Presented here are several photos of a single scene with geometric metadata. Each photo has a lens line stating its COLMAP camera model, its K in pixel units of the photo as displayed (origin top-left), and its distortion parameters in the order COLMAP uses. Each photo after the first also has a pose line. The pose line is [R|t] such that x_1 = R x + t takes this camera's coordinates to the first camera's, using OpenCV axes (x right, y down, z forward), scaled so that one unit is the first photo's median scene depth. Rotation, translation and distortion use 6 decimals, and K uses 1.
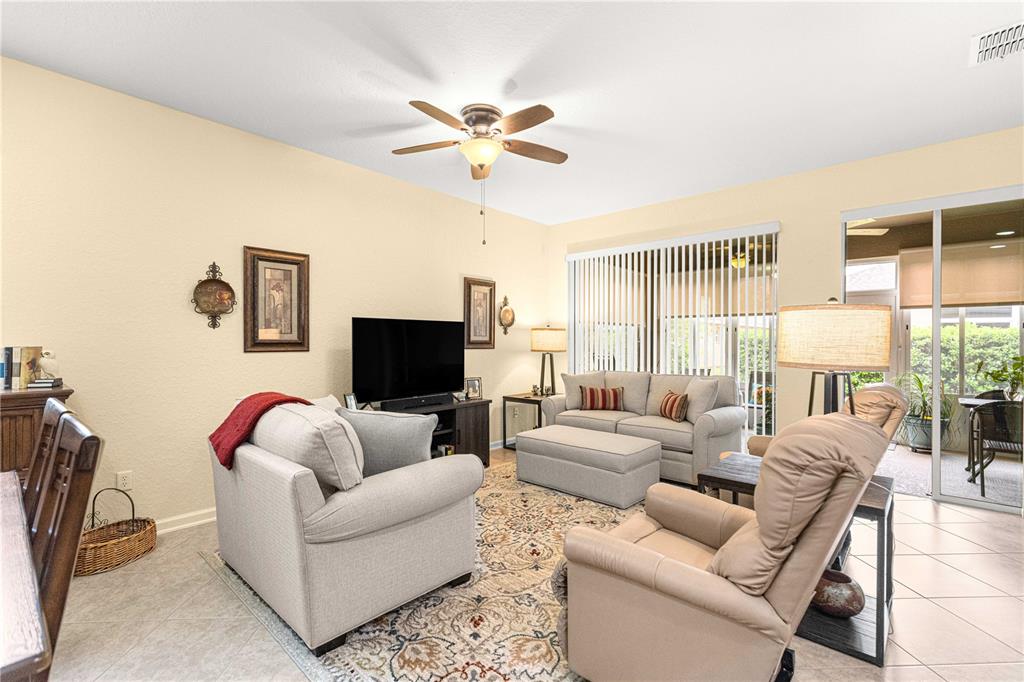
lens RADIAL K [[460.8, 0, 506.8], [0, 460.8, 346.5], [0, 0, 1]] dist [0.010463, -0.002439]
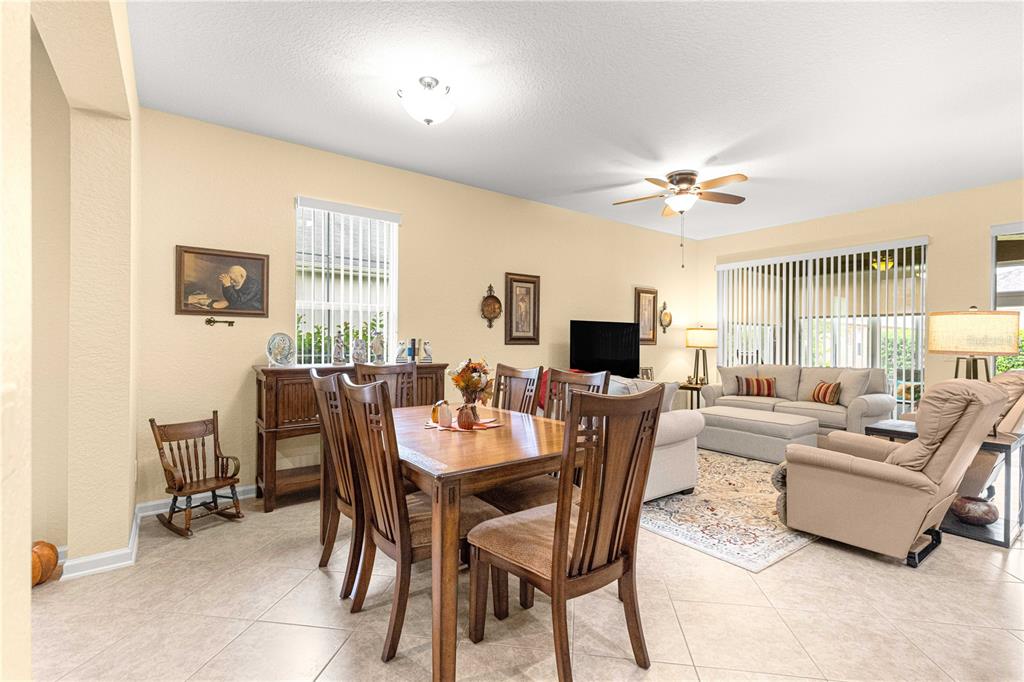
lens RADIAL K [[460.8, 0, 510.0], [0, 460.8, 343.1], [0, 0, 1]] dist [0.010463, -0.002439]
pose [[0.980345, 0.005483, -0.197215, -0.222665], [-0.007284, 0.999938, -0.008409, 0.016954], [0.197157, 0.009680, 0.980324, -0.367495]]
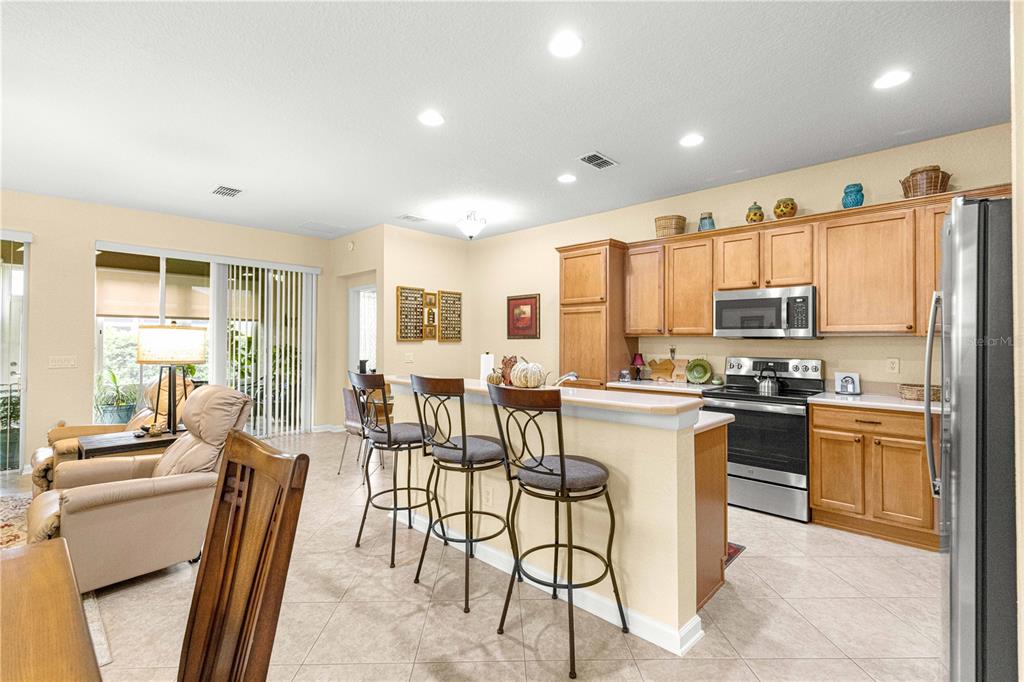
lens RADIAL K [[460.8, 0, 514.5], [0, 460.8, 334.9], [0, 0, 1]] dist [0.010463, -0.002439]
pose [[0.012722, 0.014142, 0.999819, -0.490254], [0.013207, 0.999810, -0.014310, -0.009004], [-0.999832, 0.013387, 0.012532, -0.128411]]
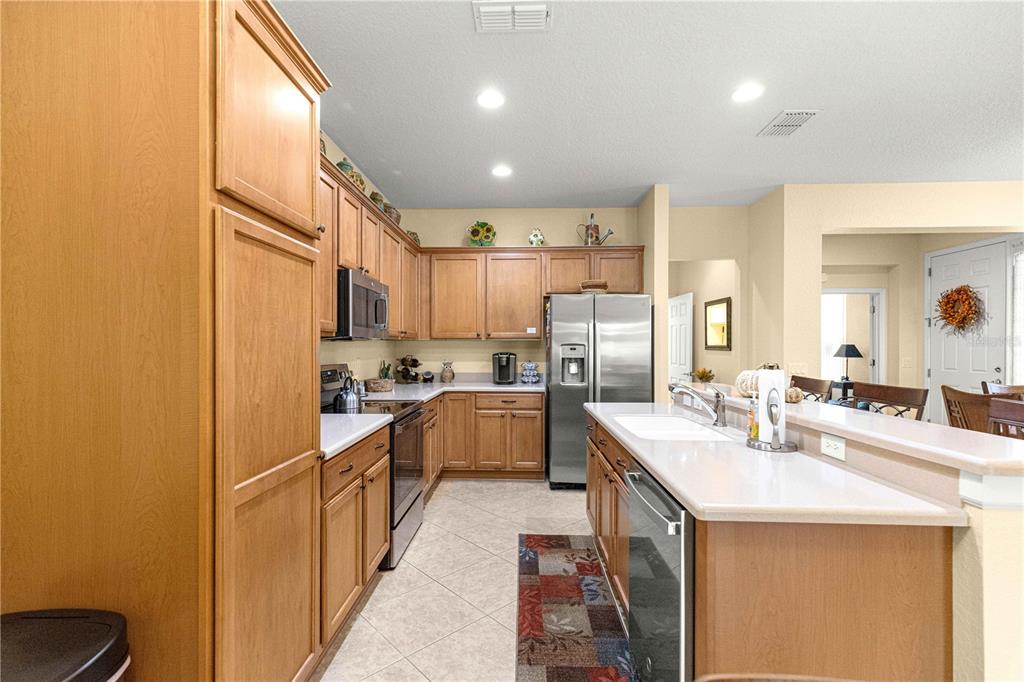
lens RADIAL K [[460.8, 0, 506.1], [0, 460.8, 344.9], [0, 0, 1]] dist [0.010463, -0.002439]
pose [[-0.765307, -0.001805, -0.643663, 0.781317], [-0.012784, 0.999841, 0.012396, -0.012974], [0.643538, 0.017715, -0.765209, 0.104934]]
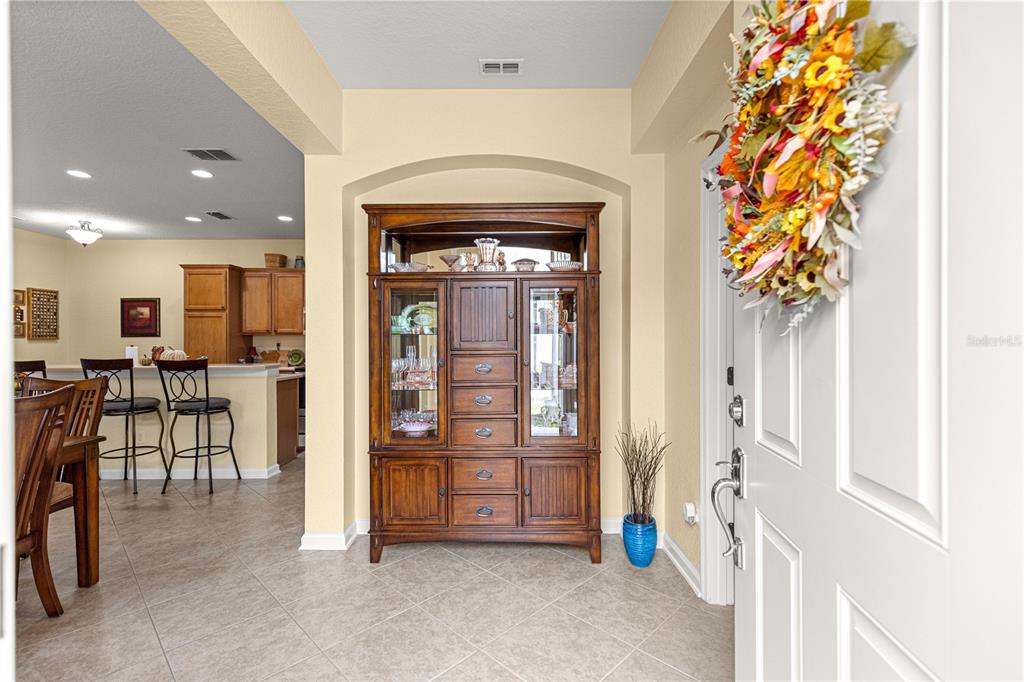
lens RADIAL K [[460.8, 0, 507.1], [0, 460.8, 341.3], [0, 0, 1]] dist [0.010463, -0.002439]
pose [[-0.670970, 0.001860, 0.741482, -1.159053], [0.015443, 0.999815, 0.011467, 0.000368], [-0.741324, 0.019145, -0.670875, 0.008481]]
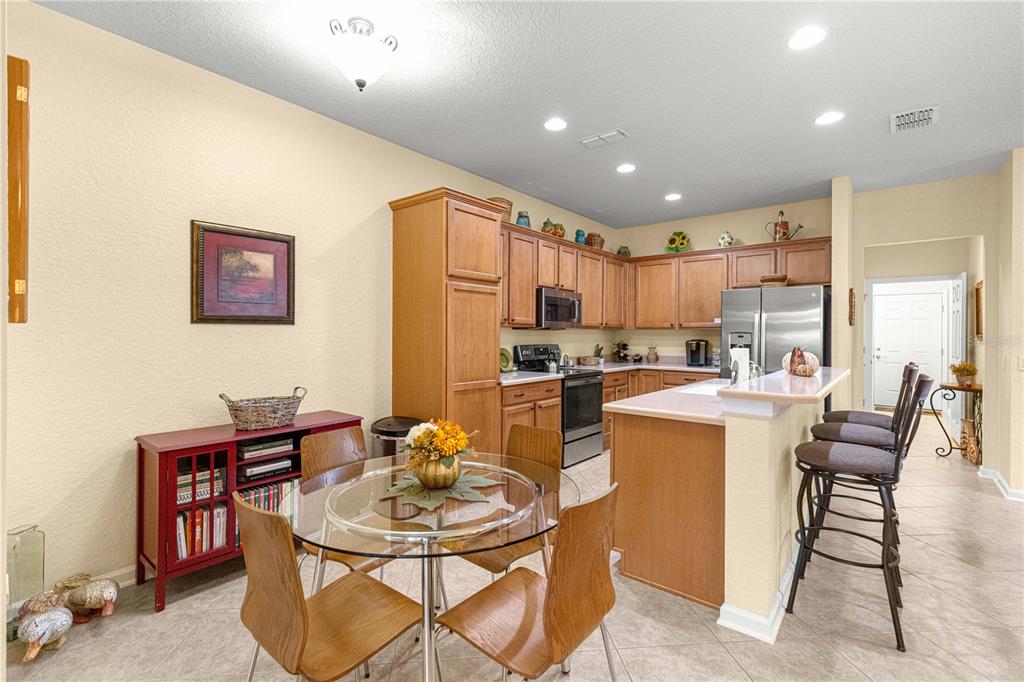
lens RADIAL K [[460.8, 0, 507.2], [0, 460.8, 334.4], [0, 0, 1]] dist [0.010463, -0.002439]
pose [[-0.998826, -0.004762, -0.048203, 0.667276], [-0.005663, 0.999812, 0.018563, -0.016763], [0.048106, 0.018815, -0.998665, 0.580313]]
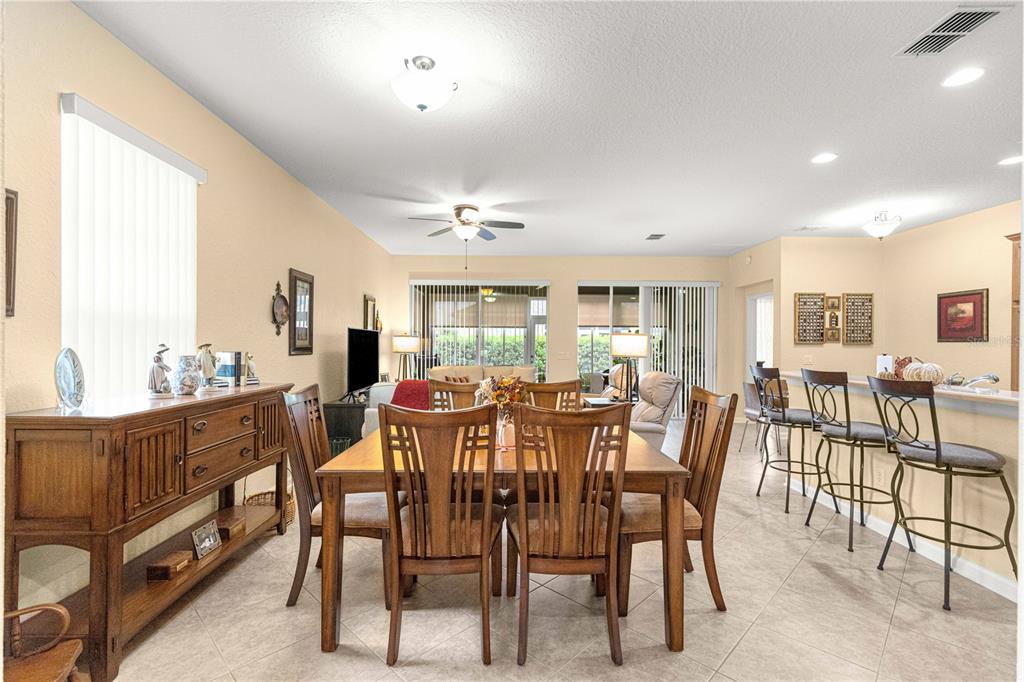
lens RADIAL K [[460.8, 0, 508.7], [0, 460.8, 342.6], [0, 0, 1]] dist [0.010463, -0.002439]
pose [[0.734187, 0.005766, 0.678923, -0.816298], [0.003551, 0.999918, -0.012333, -0.003998], [-0.678938, 0.011465, 0.734106, -0.232627]]
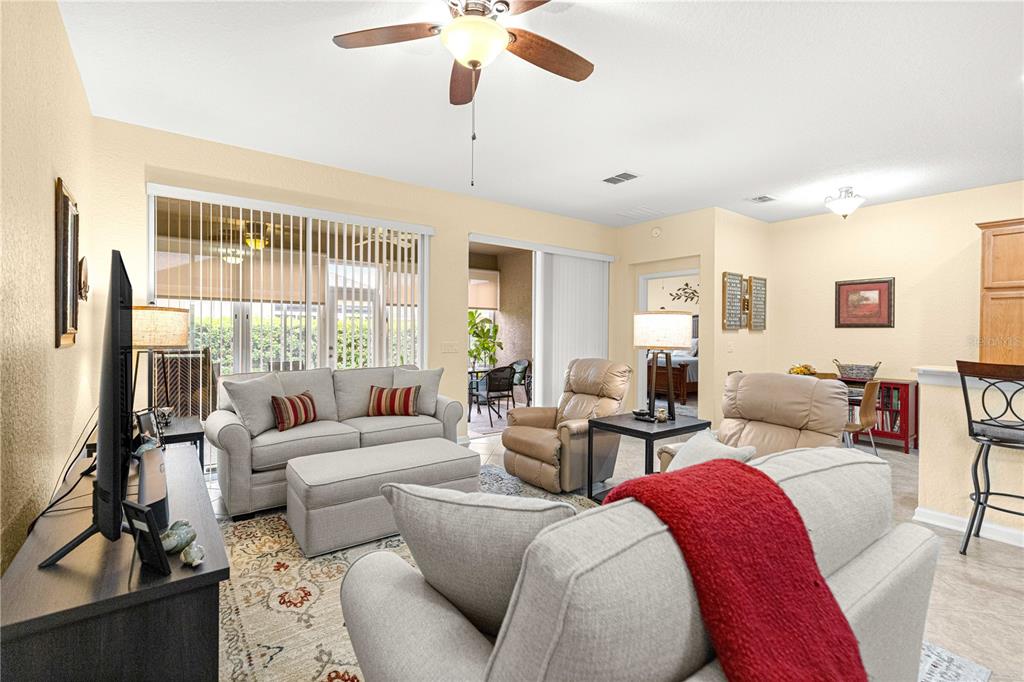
lens RADIAL K [[460.8, 0, 501.3], [0, 460.8, 323.5], [0, 0, 1]] dist [0.010463, -0.002439]
pose [[0.203027, 0.016282, 0.979038, -0.540897], [0.003809, 0.999841, -0.017418, -0.010667], [-0.979166, 0.007265, 0.202933, 0.638231]]
